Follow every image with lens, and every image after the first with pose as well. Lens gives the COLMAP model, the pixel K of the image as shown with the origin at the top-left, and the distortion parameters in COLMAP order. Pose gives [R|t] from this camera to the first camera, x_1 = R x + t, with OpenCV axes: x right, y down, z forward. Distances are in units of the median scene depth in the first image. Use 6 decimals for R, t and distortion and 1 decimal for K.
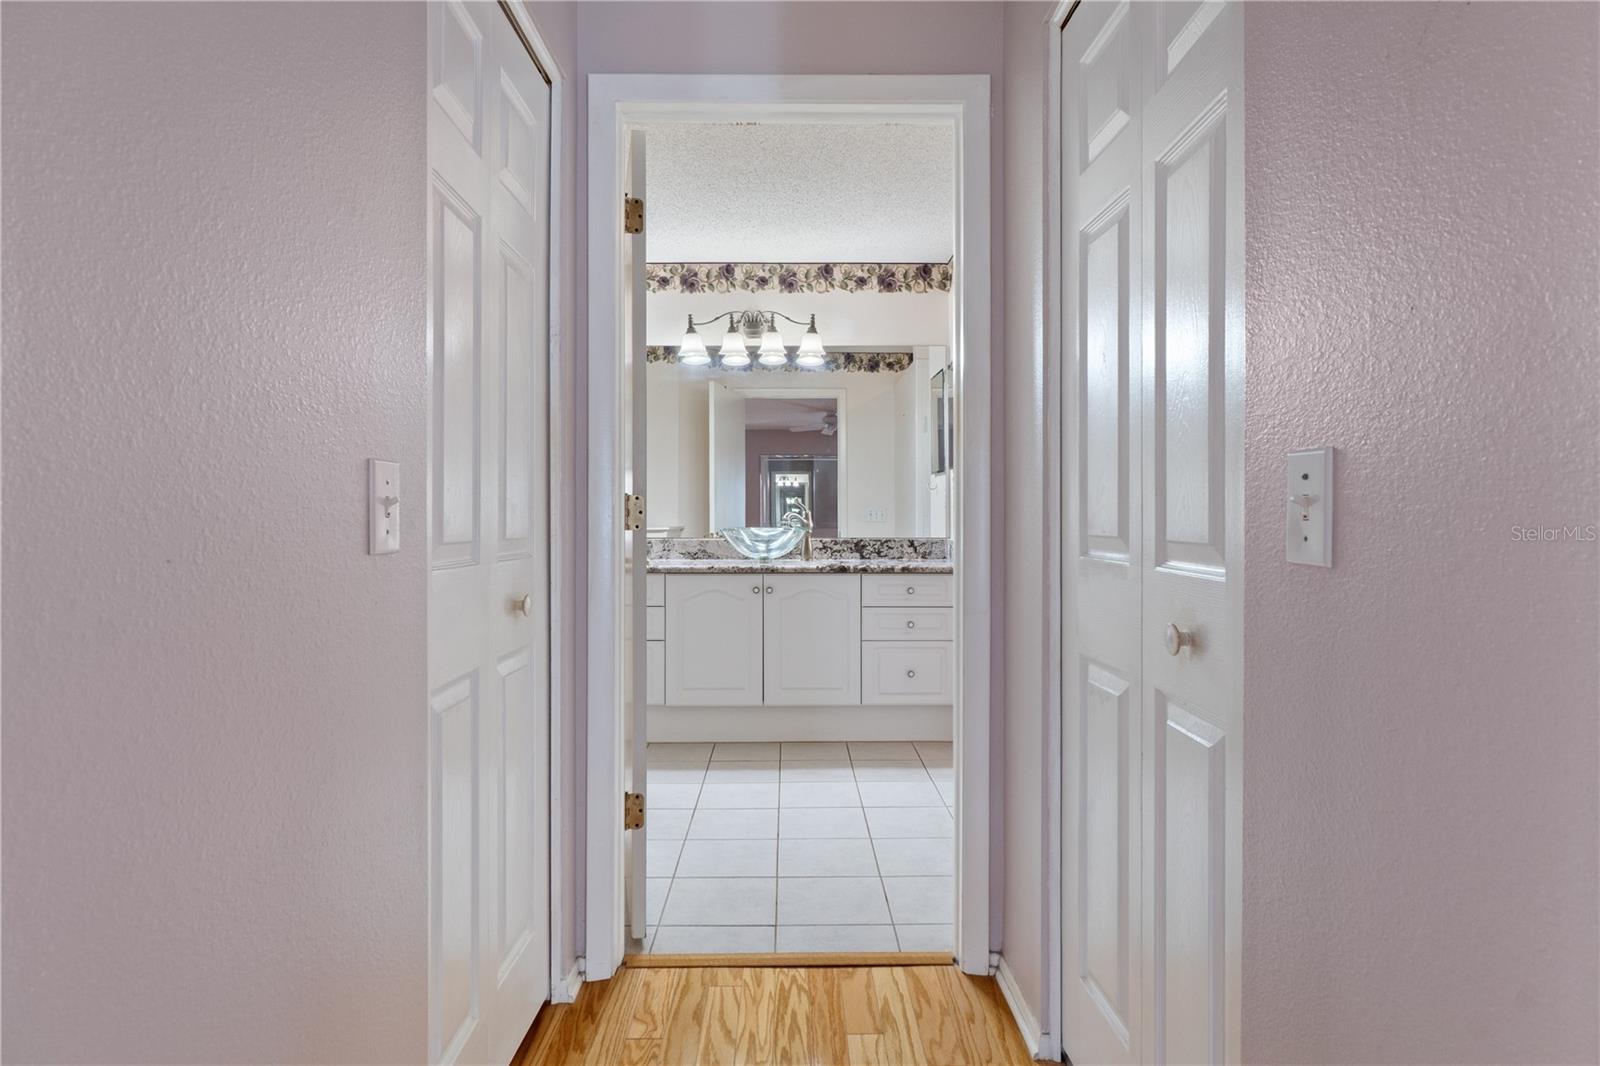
lens RADIAL K [[871.6, 0, 804.9], [0, 871.6, 514.0], [0, 0, 1]] dist [0.003229, -0.000240]
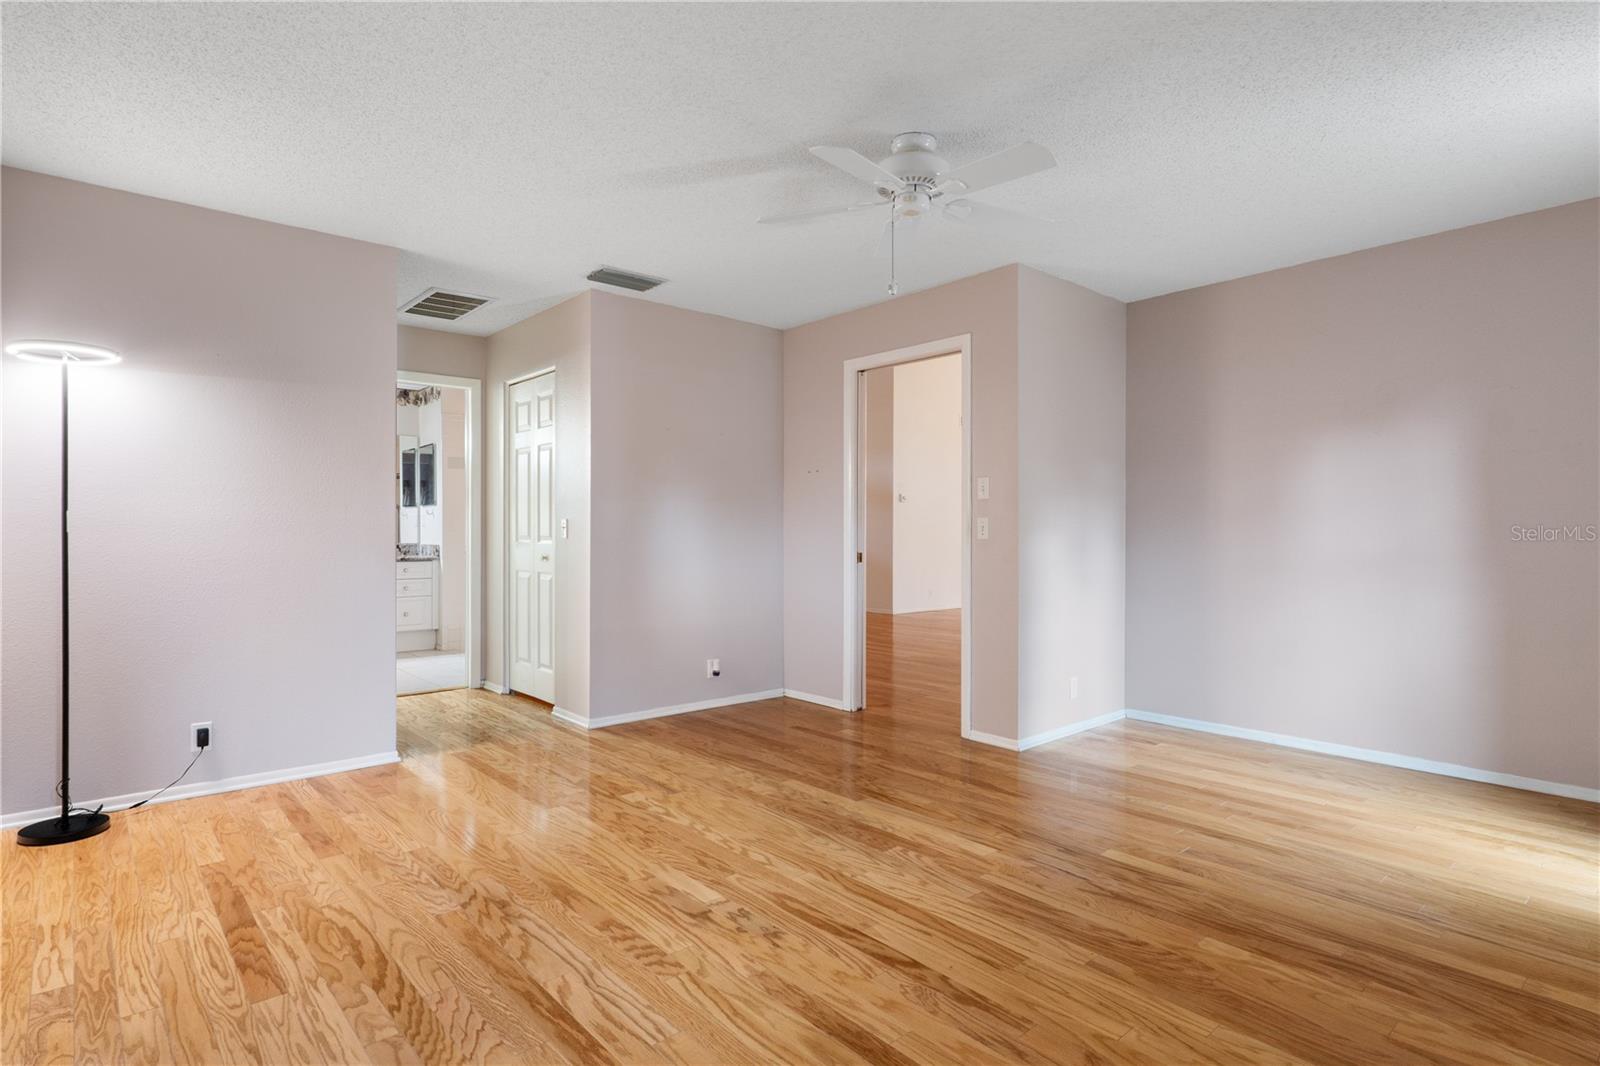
lens RADIAL K [[823.8, 0, 777.4], [0, 823.8, 533.9], [0, 0, 1]] dist [-0.003784, -0.001284]
pose [[0.773098, -0.000765, 0.634286, -0.342621], [-0.001869, 0.999992, 0.003484, 0.001248], [-0.634284, -0.003879, 0.773091, -0.785649]]
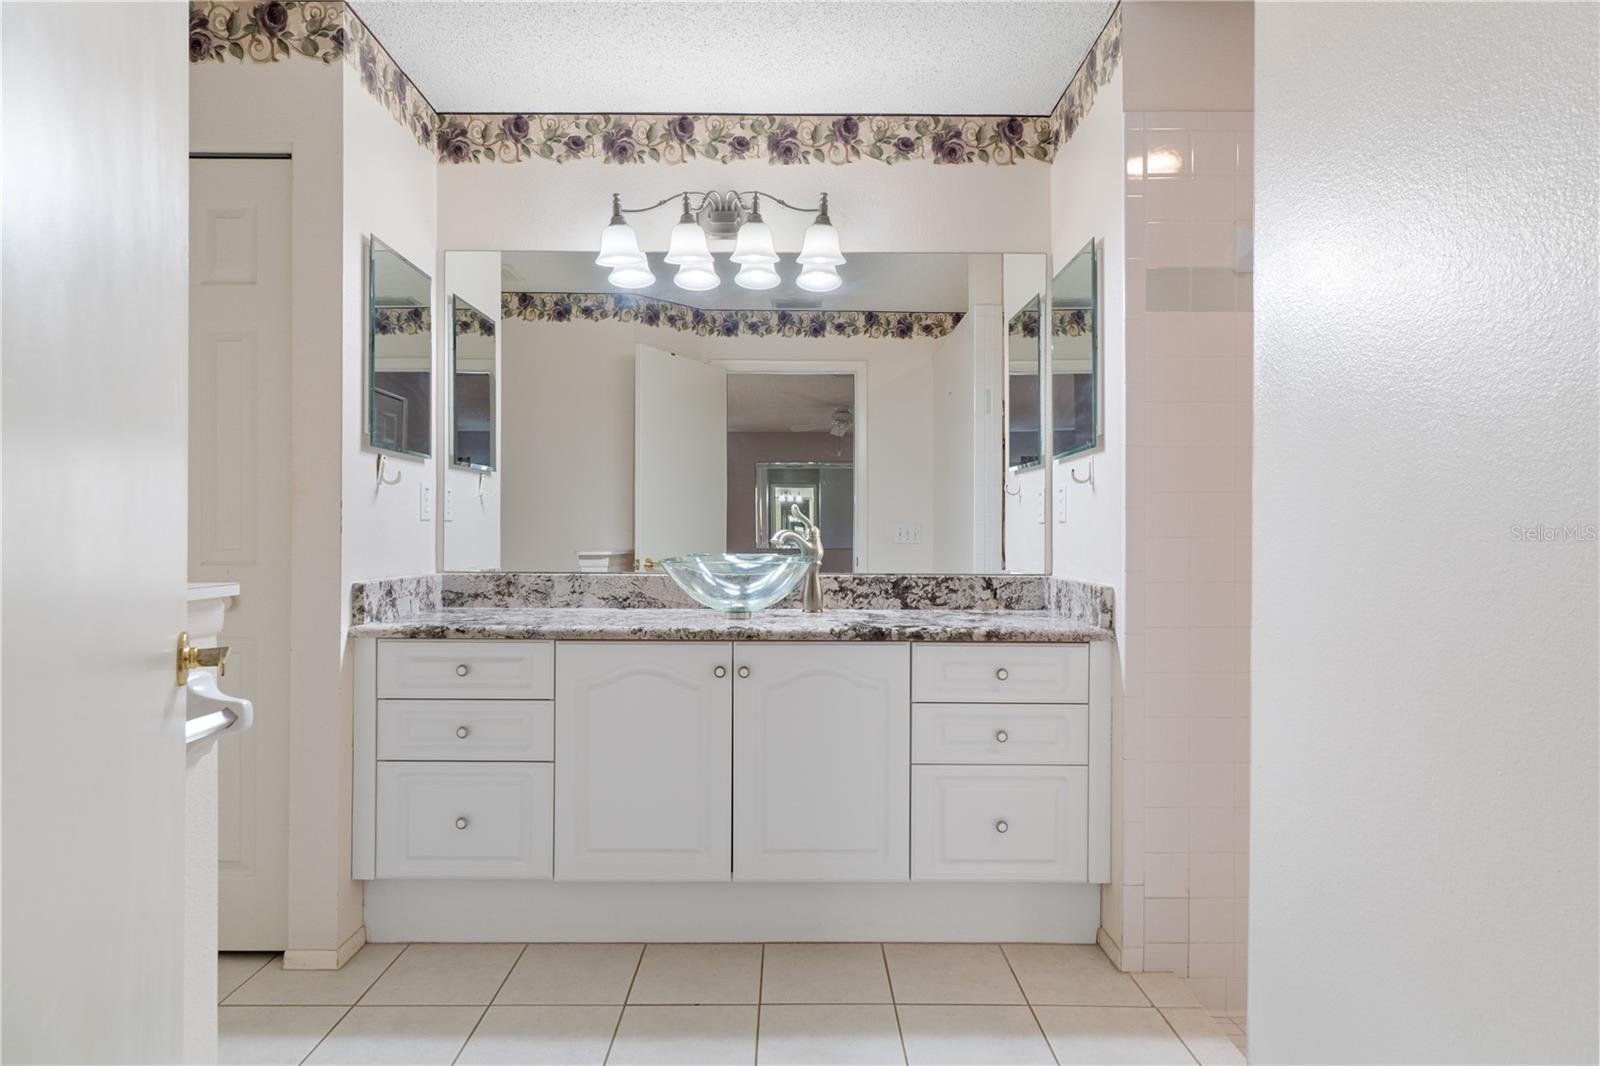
lens RADIAL K [[899.9, 0, 800.0], [0, 899.9, 533.0], [0, 0, 1]] dist [0.002320, 0.000035]
pose [[0.999937, 0.004562, -0.010267, -0.000006], [-0.004569, 0.999989, -0.000655, 0.000320], [0.010264, 0.000702, 0.999947, 0.383640]]
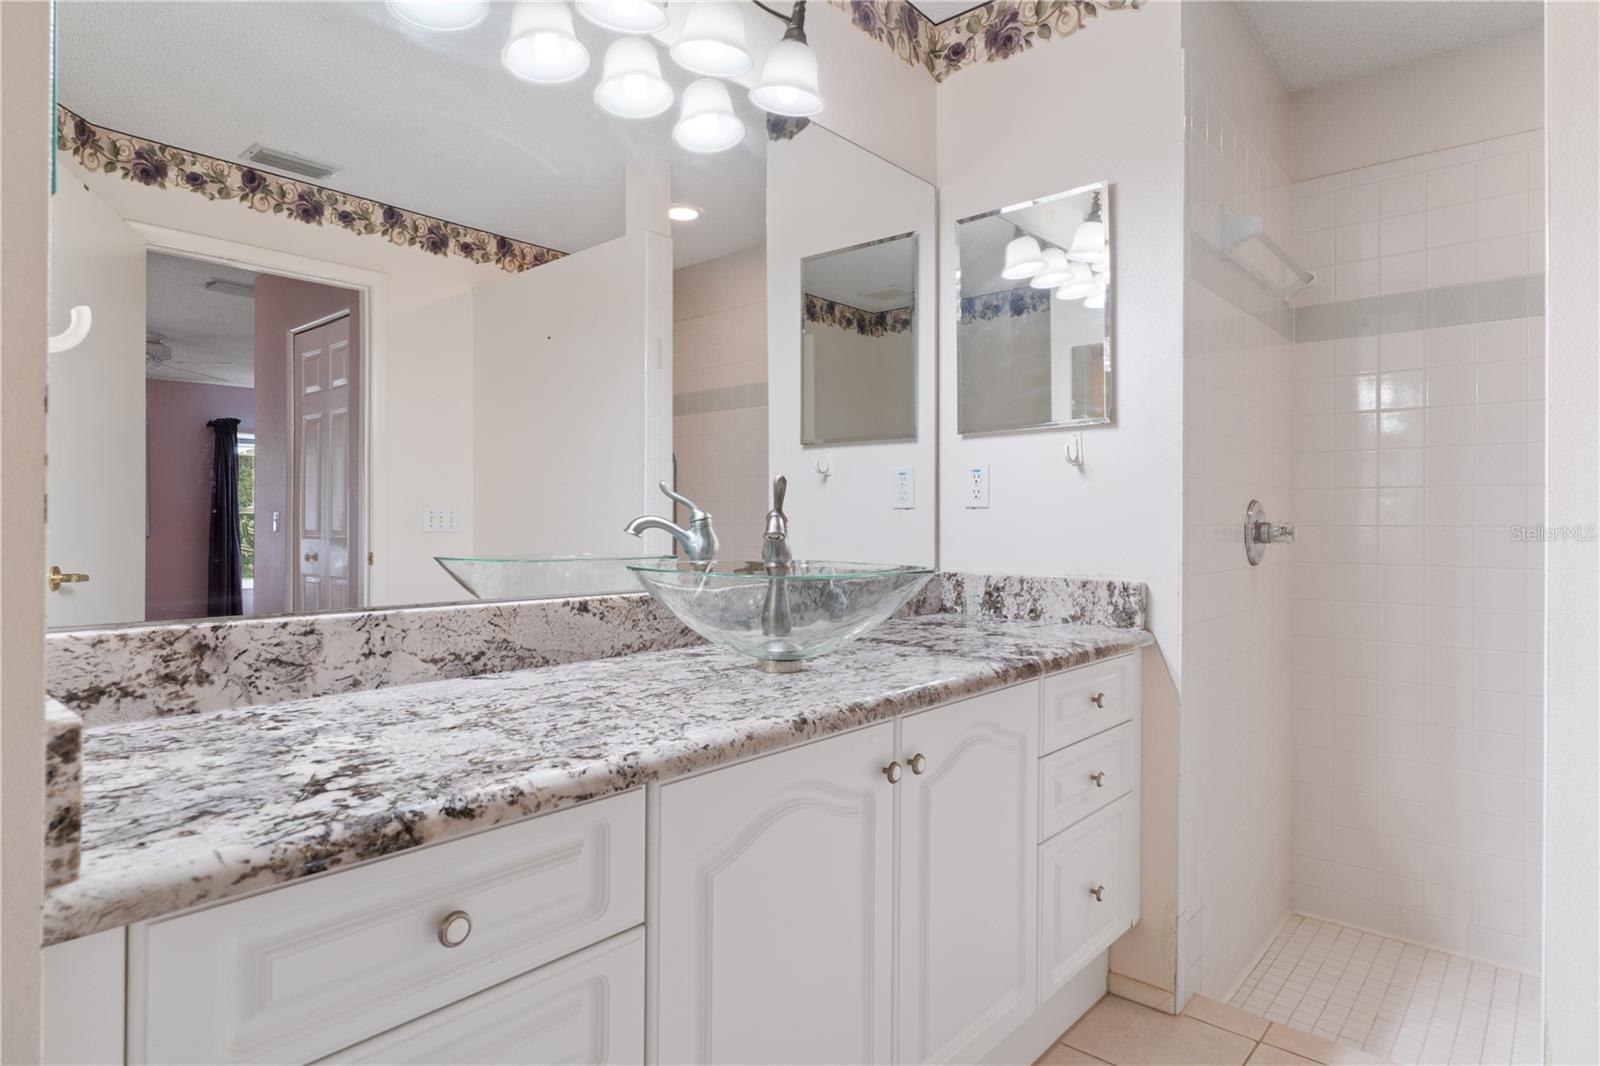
lens RADIAL K [[892.0, 0, 797.0], [0, 892.0, 517.7], [0, 0, 1]] dist [0.001726, 0.000180]
pose [[0.672260, 0.007893, 0.740273, -0.273025], [-0.006252, 0.999968, -0.004985, 0.000451], [-0.740289, -0.001277, 0.672288, 0.719884]]
